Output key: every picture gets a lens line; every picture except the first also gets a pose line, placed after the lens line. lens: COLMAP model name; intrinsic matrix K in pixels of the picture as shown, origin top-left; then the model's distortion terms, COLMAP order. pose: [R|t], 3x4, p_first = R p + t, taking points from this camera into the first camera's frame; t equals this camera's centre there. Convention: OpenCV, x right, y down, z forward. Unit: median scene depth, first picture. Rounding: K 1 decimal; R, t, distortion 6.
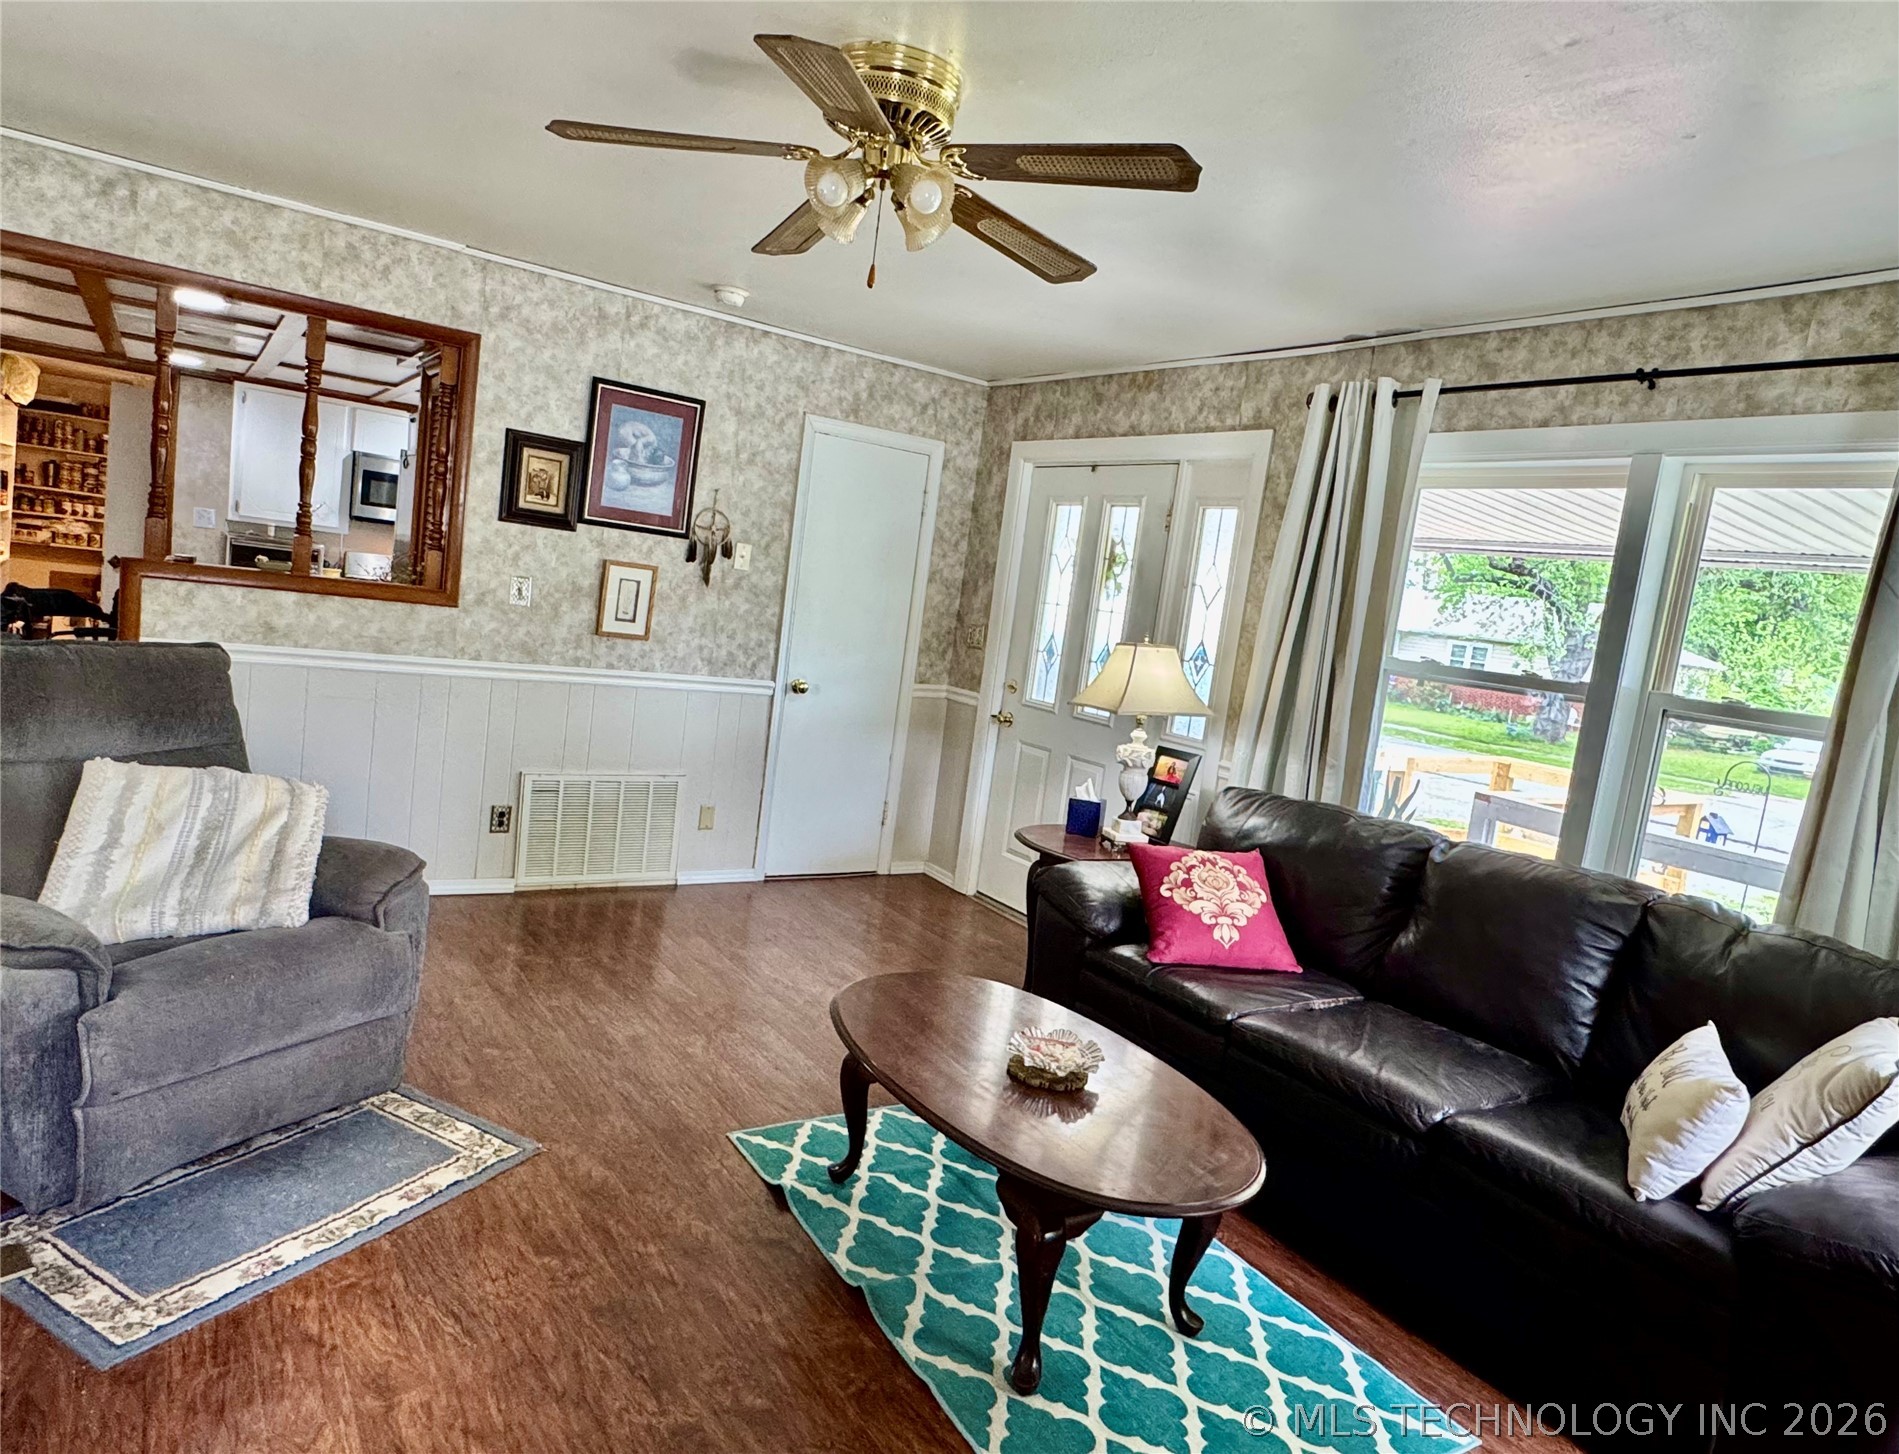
lens RADIAL K [[1173.6, 0, 947.0], [0, 1173.6, 731.4], [0, 0, 1]] dist [0.002190, 0.000328]
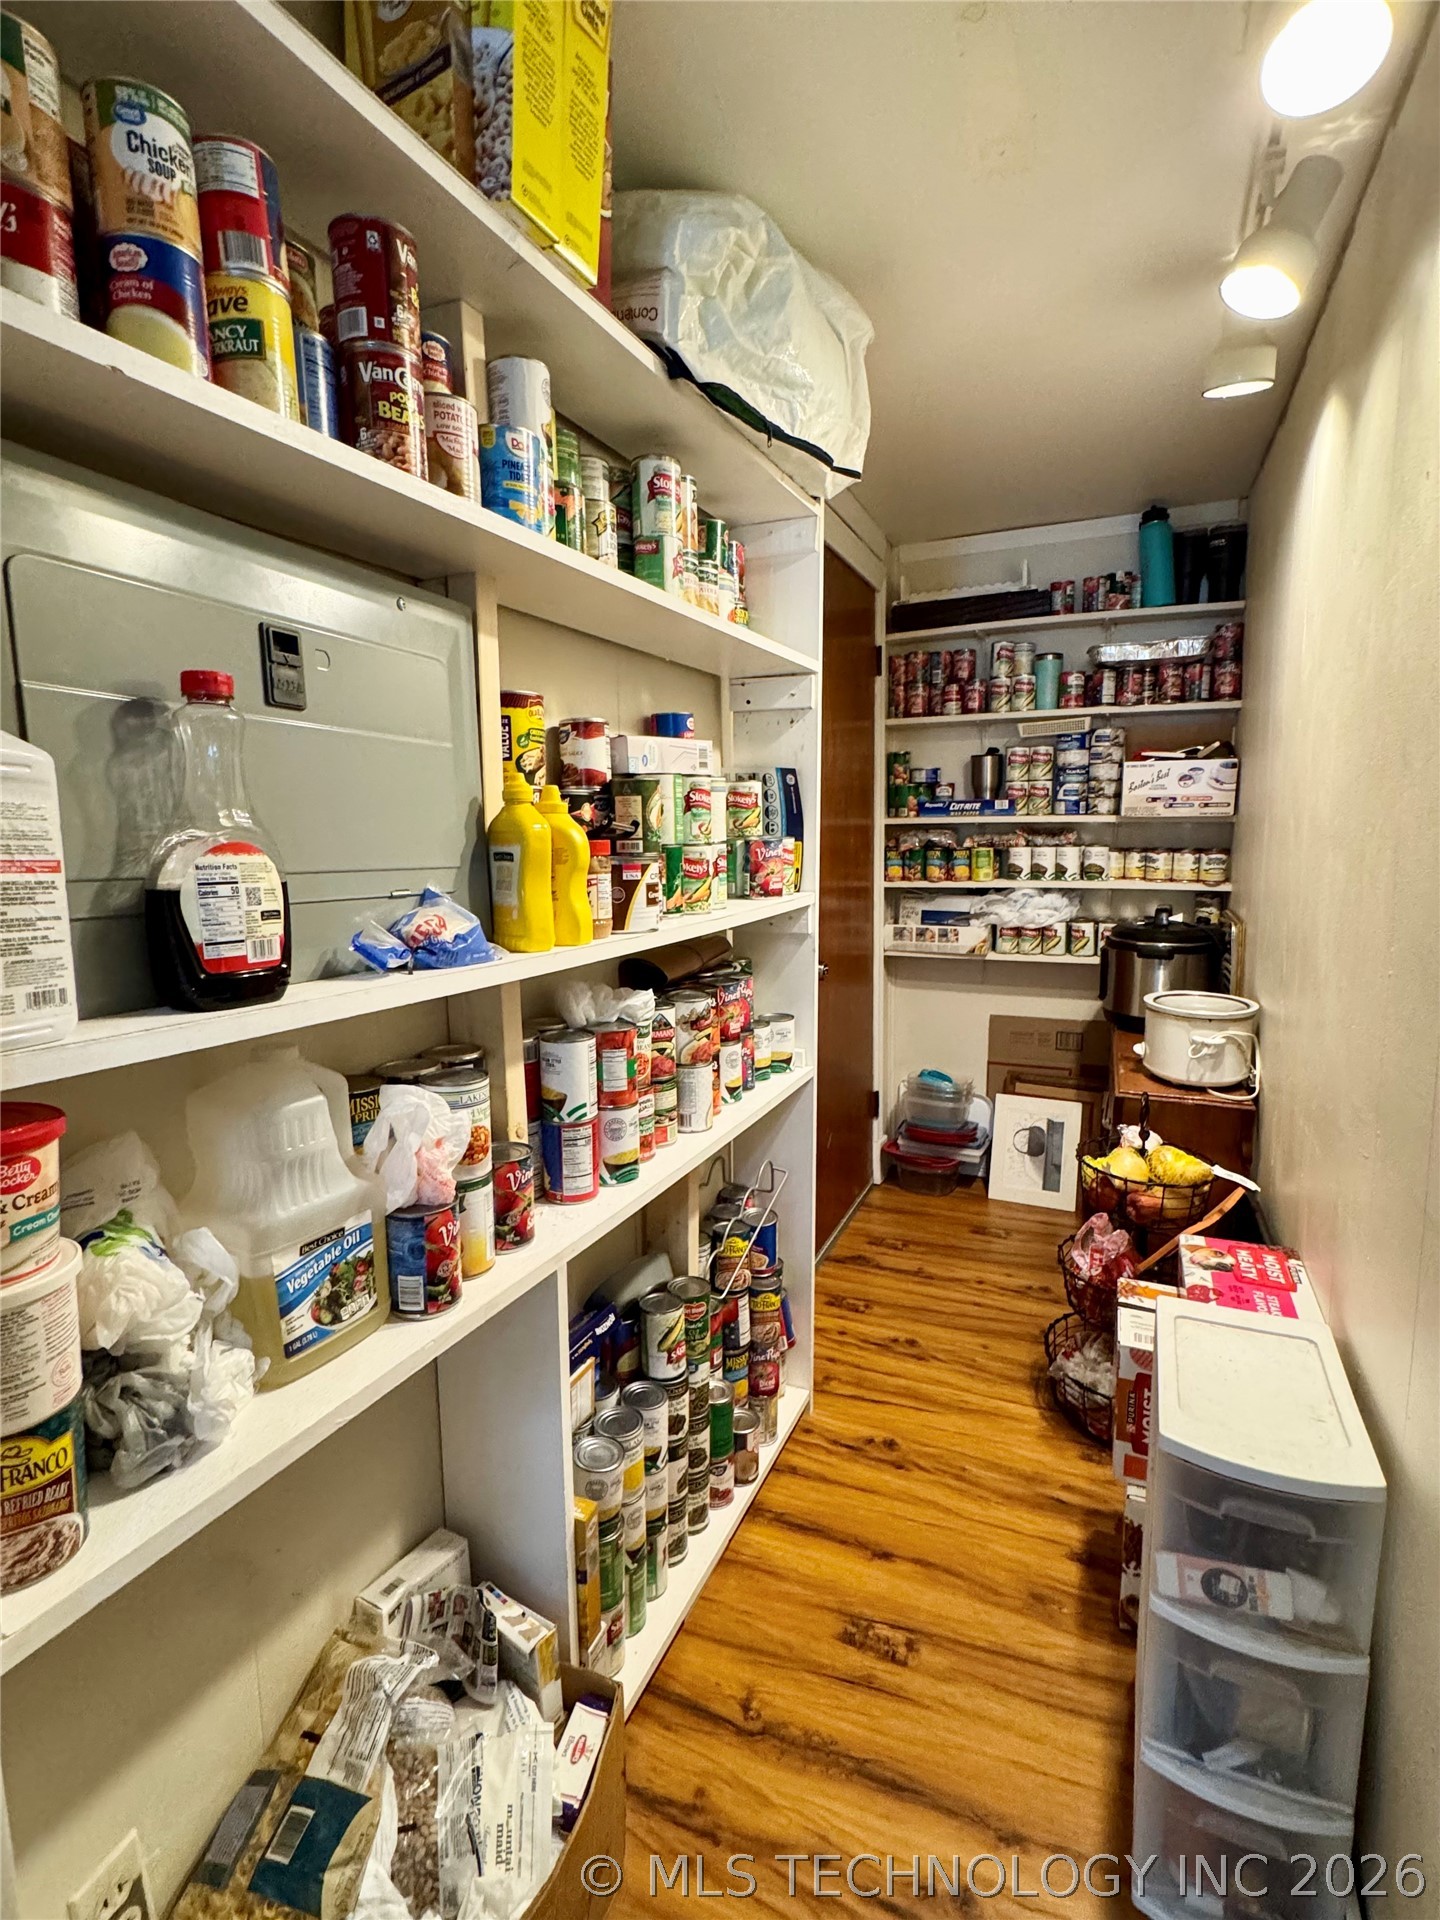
lens RADIAL K [[939.2, 0, 734.8], [0, 939.2, 959.4], [0, 0, 1]] dist [-0.004724, 0.000357]
pose [[0.549538, -0.019268, -0.835247, -0.541029], [-0.010526, 0.999495, -0.029983, -0.147298], [0.835403, 0.025269, 0.549057, 0.750305]]
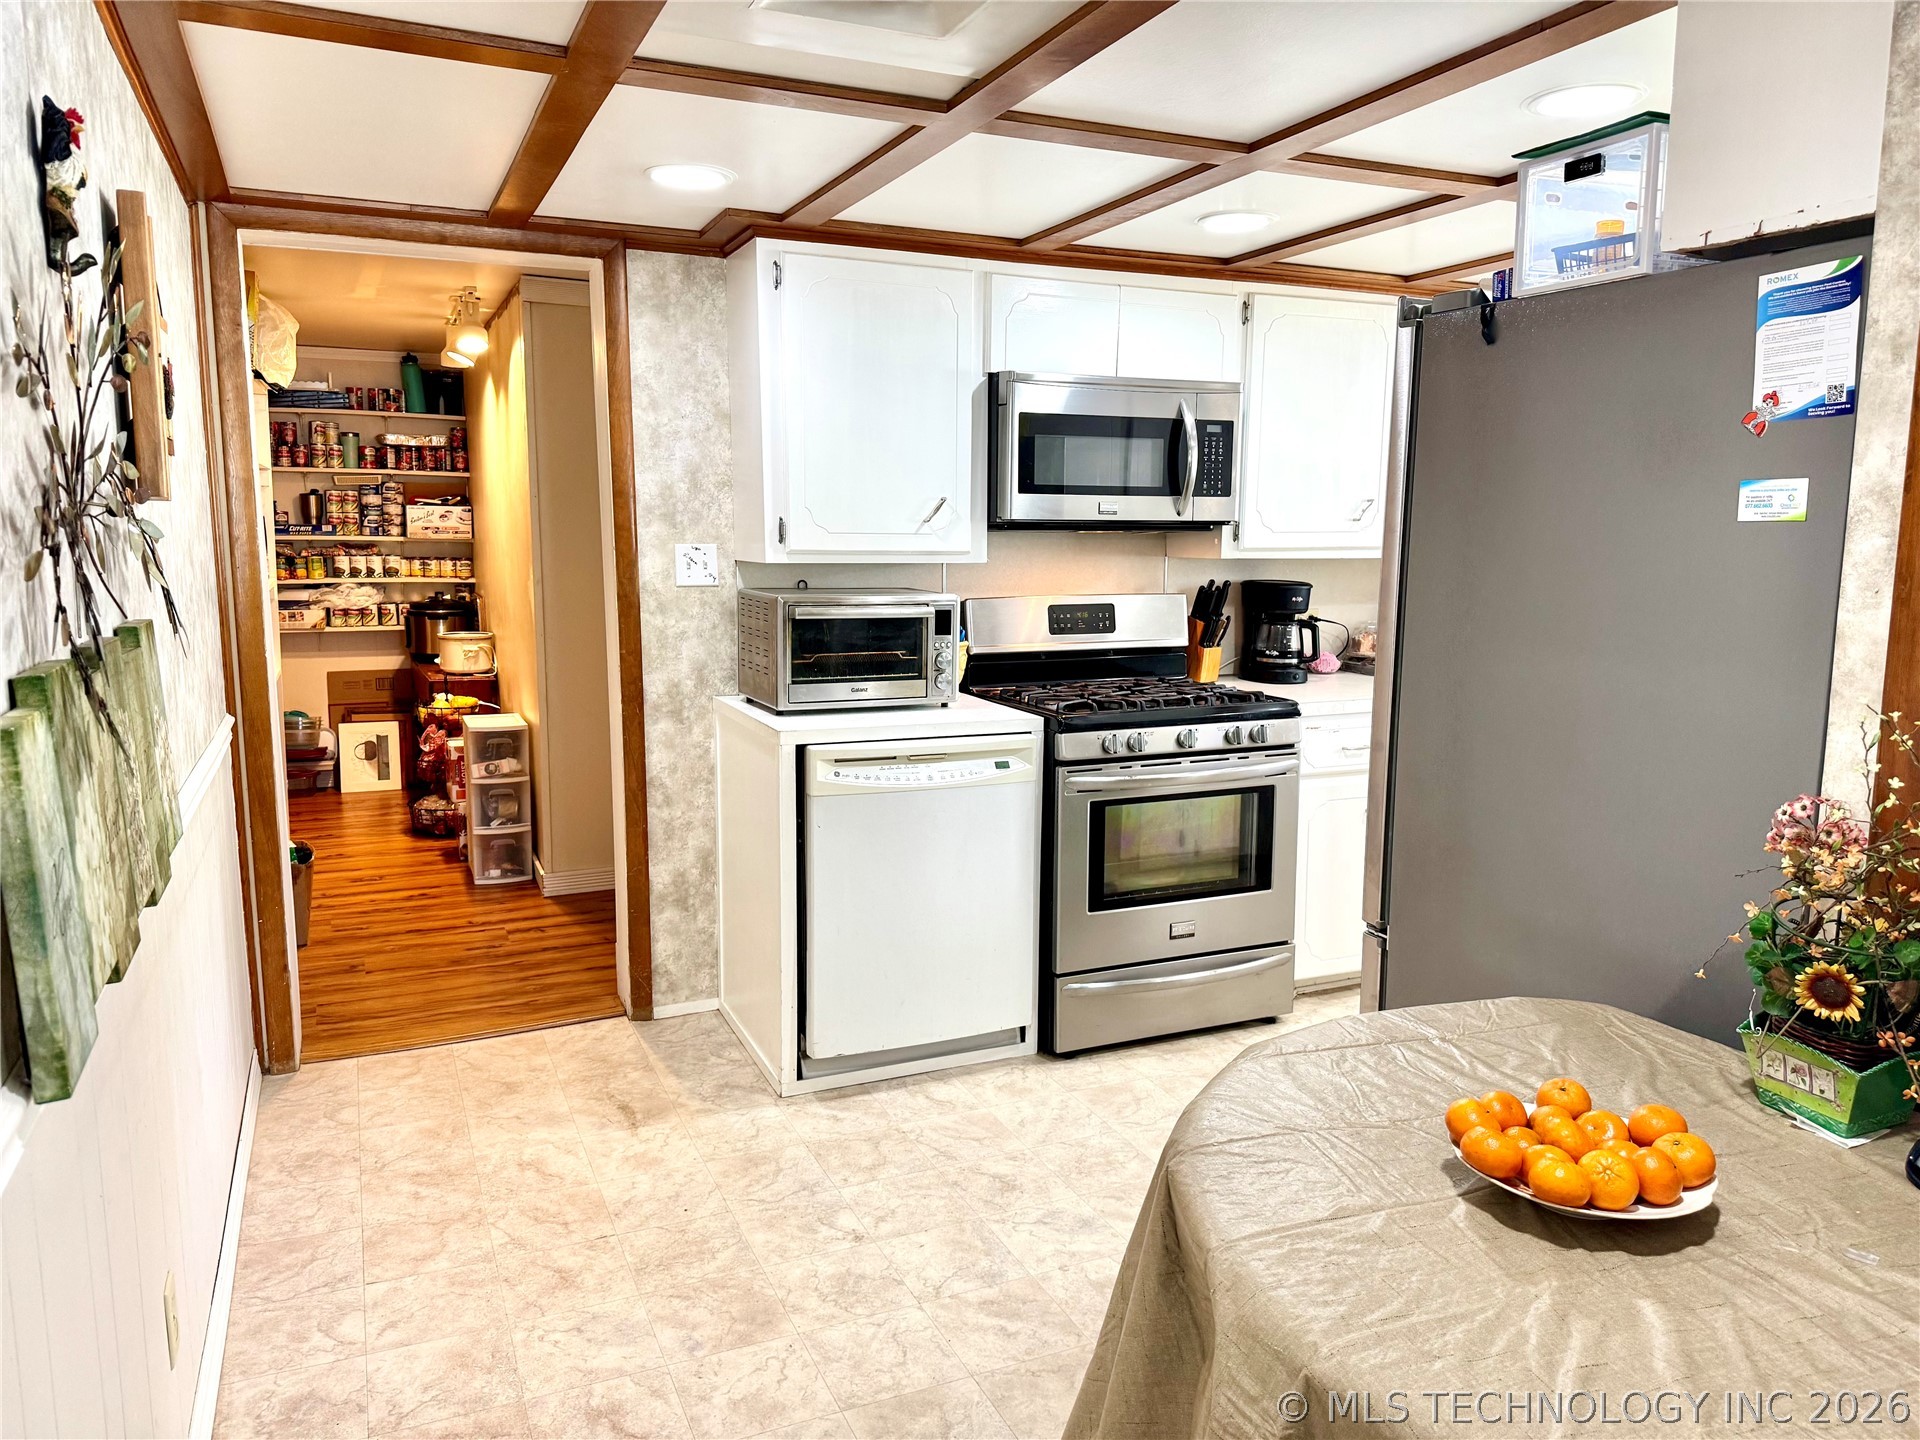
lens RADIAL K [[1348.5, 0, 956.8], [0, 1348.5, 721.4], [0, 0, 1]] dist [0.034667, -0.038649]
pose [[0.980173, -0.097898, -0.172269, -0.330983], [0.100859, 0.994864, 0.008500, -0.085546], [0.170552, -0.025706, 0.985013, 0.370461]]
